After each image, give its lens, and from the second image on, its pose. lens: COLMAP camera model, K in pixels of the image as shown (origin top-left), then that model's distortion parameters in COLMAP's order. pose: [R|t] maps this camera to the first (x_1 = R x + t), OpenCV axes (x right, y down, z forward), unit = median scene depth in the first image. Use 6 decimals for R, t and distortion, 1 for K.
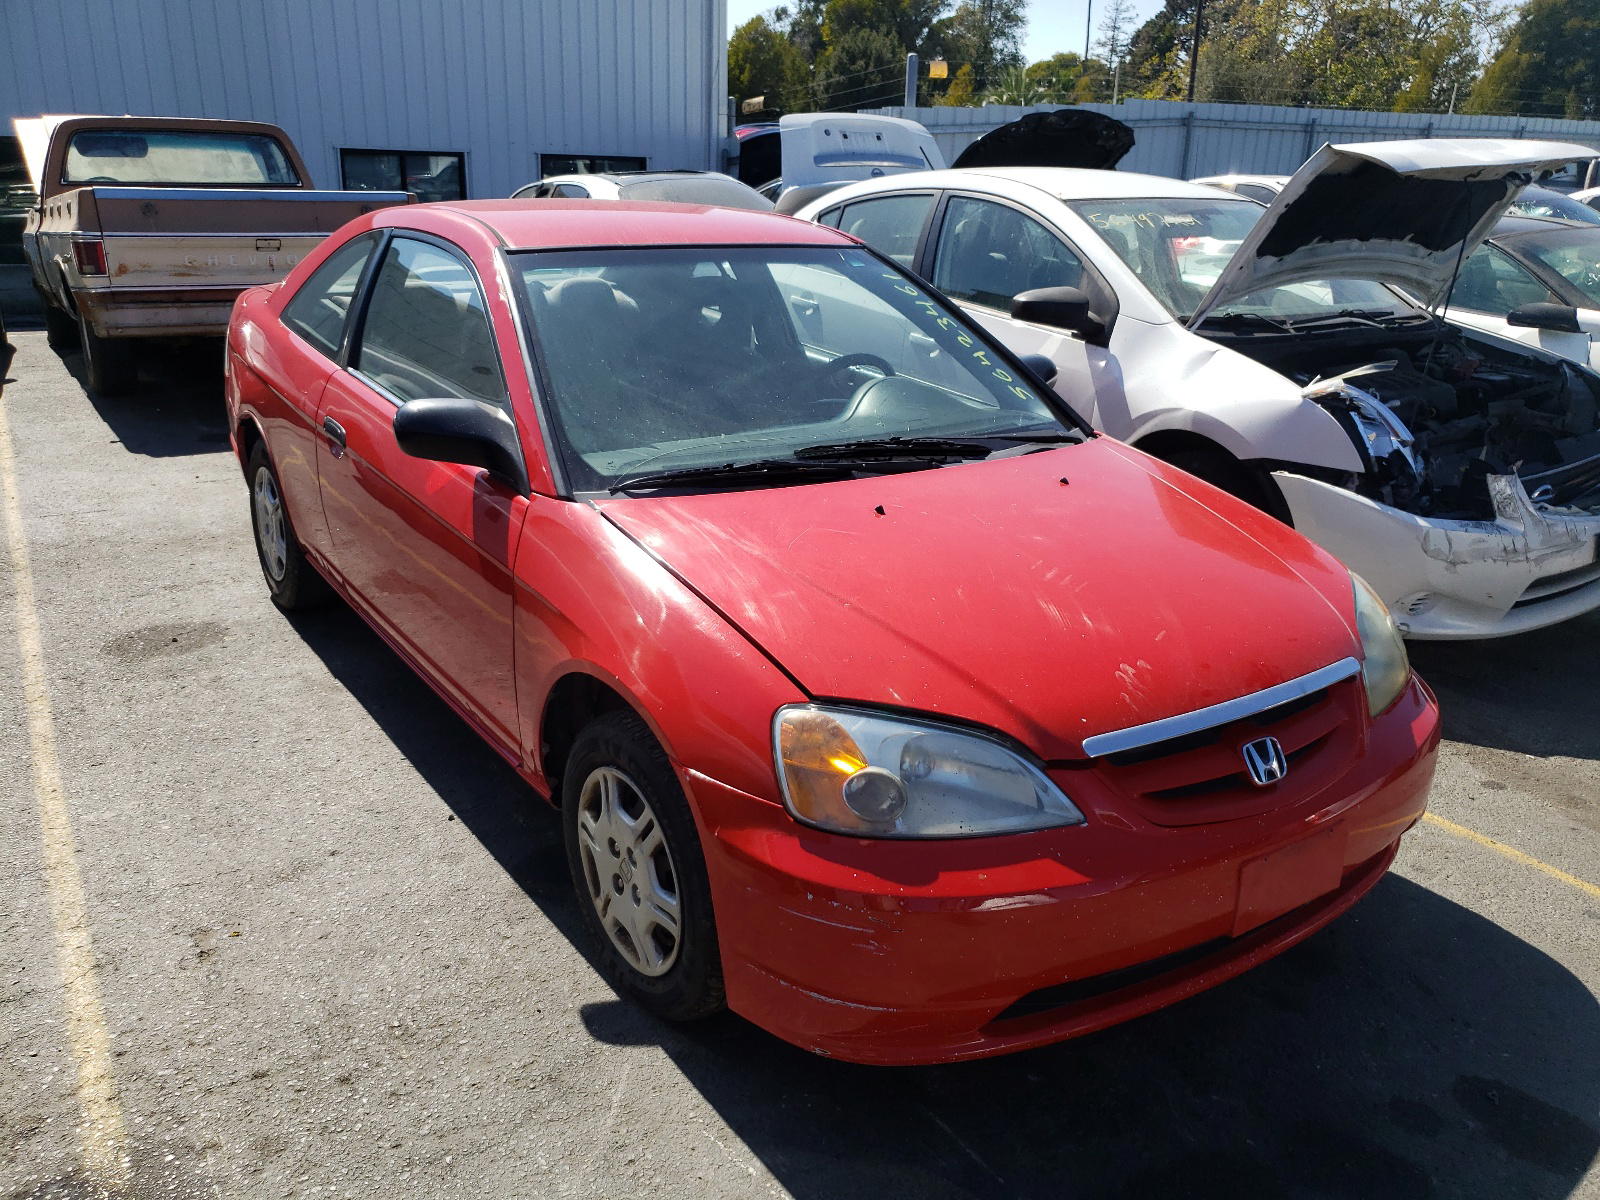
lens RADIAL K [[1207.3, 0, 800.0], [0, 1207.3, 600.0], [0, 0, 1]] dist [0.007335, -0.004186]
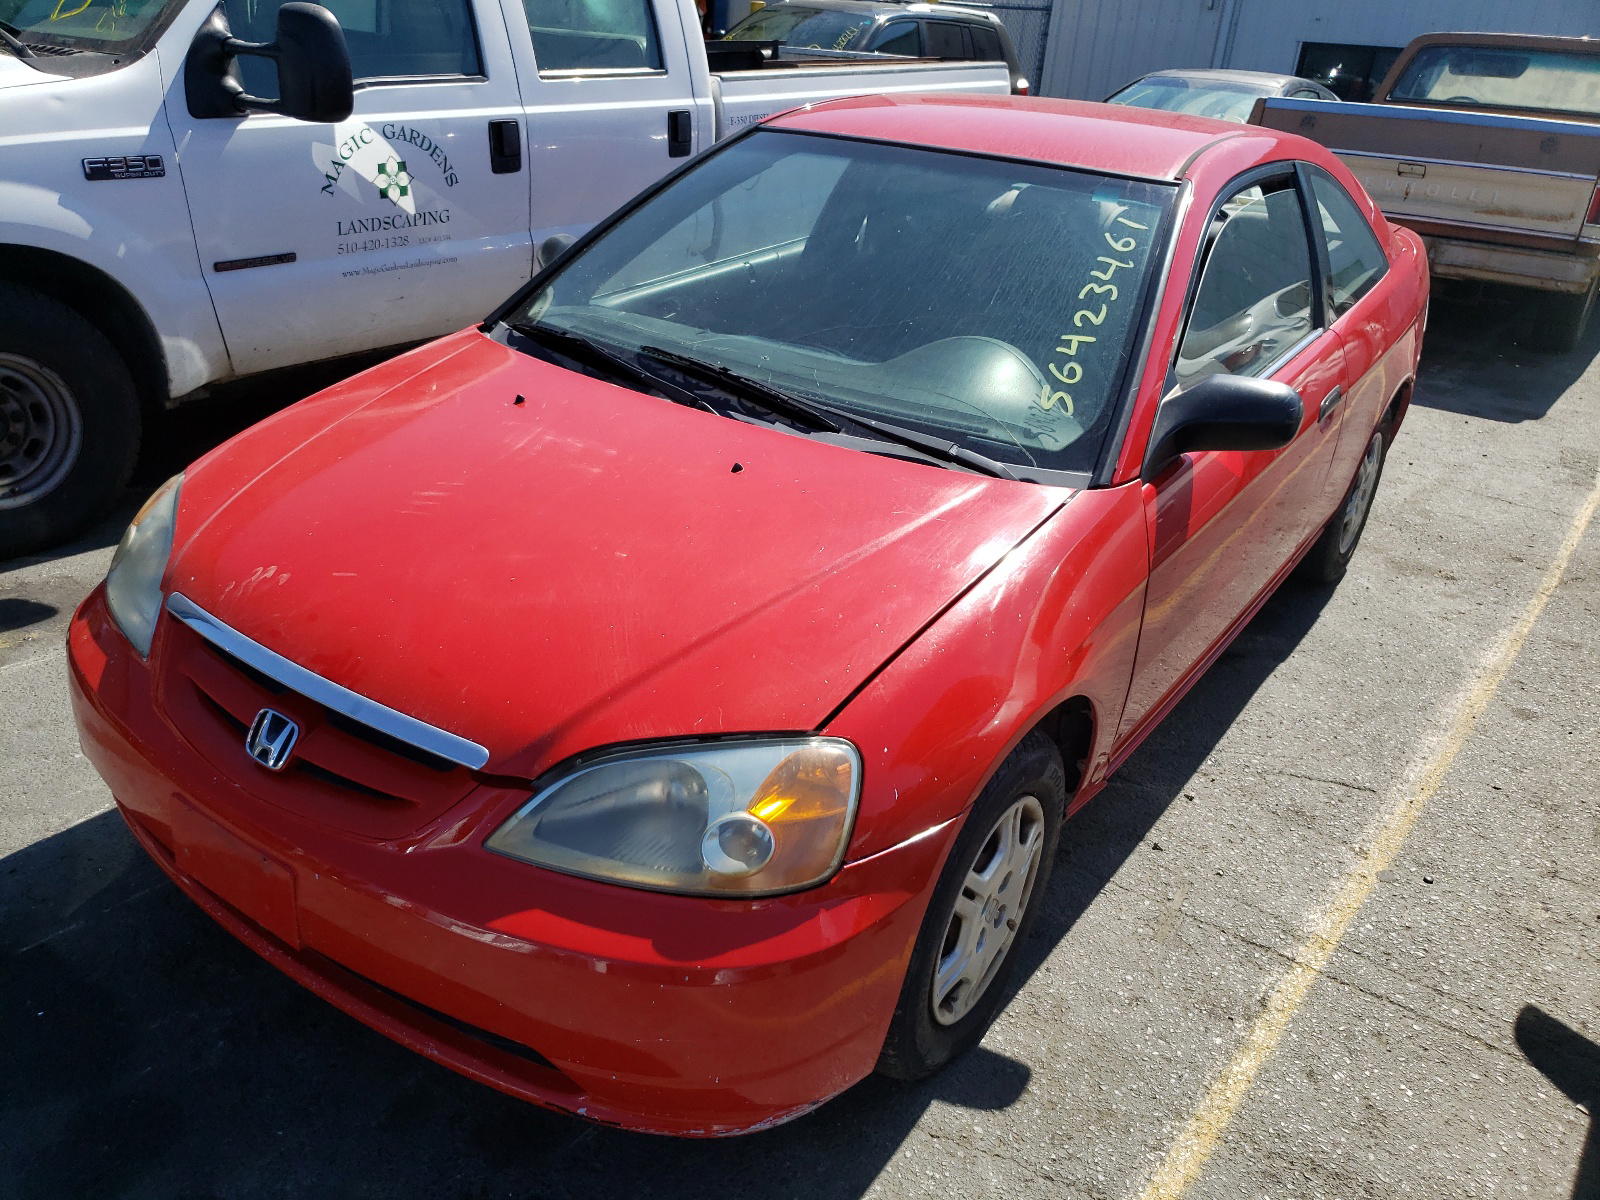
lens RADIAL K [[1207.3, 0, 800.0], [0, 1207.3, 600.0], [0, 0, 1]] dist [0.007335, -0.004186]
pose [[0.389345, 0.410565, -0.824529, 0.864881], [-0.369060, 0.889702, 0.268746, -0.233372], [0.843923, 0.199666, 0.497924, 0.629195]]
